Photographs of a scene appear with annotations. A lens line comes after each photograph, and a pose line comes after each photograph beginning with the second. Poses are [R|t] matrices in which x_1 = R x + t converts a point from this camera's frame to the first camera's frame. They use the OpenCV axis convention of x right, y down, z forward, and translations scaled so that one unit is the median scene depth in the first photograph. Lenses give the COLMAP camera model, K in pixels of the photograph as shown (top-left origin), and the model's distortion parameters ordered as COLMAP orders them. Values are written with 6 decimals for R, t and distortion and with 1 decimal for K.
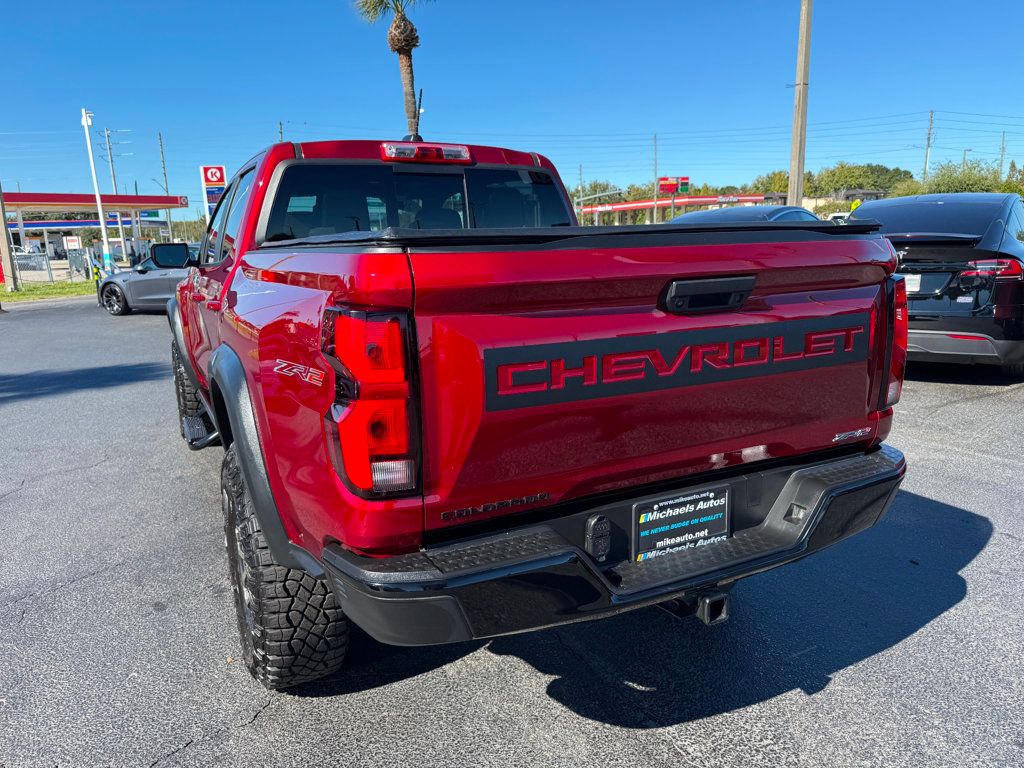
lens RADIAL K [[709.8, 0, 514.5], [0, 709.8, 378.7], [0, 0, 1]] dist [0.027074, -0.029163]
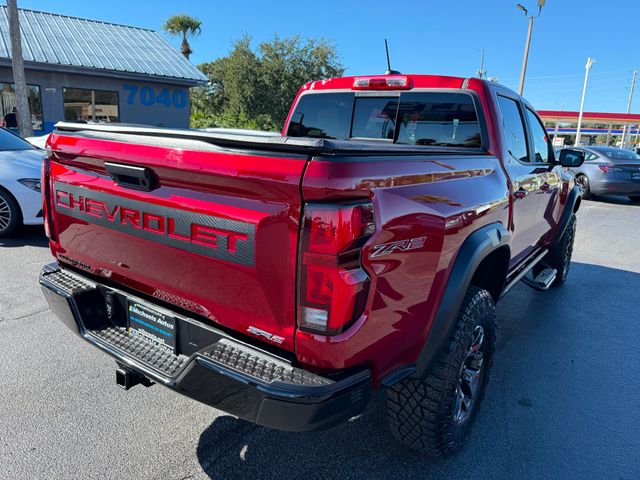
lens RADIAL K [[443.6, 0, 321.5], [0, 443.6, 236.7], [0, 0, 1]] dist [0.027074, -0.029163]
pose [[0.487590, 0.244976, -0.837999, 1.153590], [-0.228177, 0.962224, 0.148527, -0.203980], [0.842728, 0.118791, 0.525069, 0.772794]]
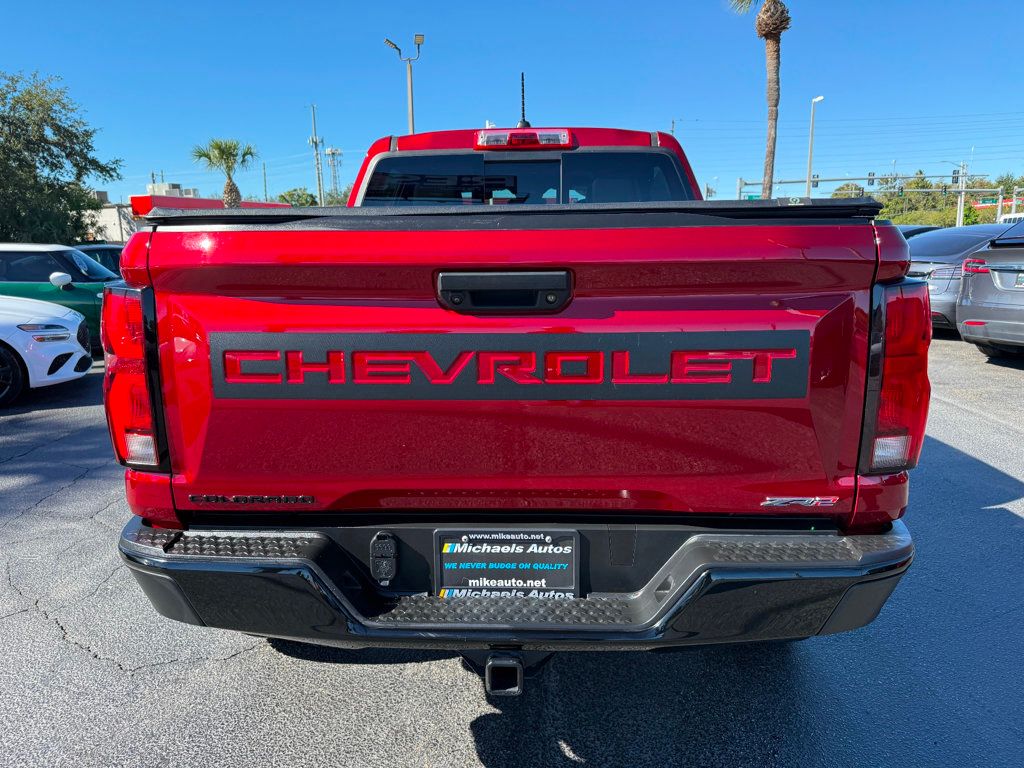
lens RADIAL K [[710.6, 0, 516.8], [0, 710.6, 387.5], [0, 0, 1]] dist [0.044143, -0.062110]
pose [[0.878779, 0.105473, -0.465427, 0.604661], [-0.098919, 0.994348, 0.038566, -0.036524], [0.466864, 0.012149, 0.884246, 0.260626]]
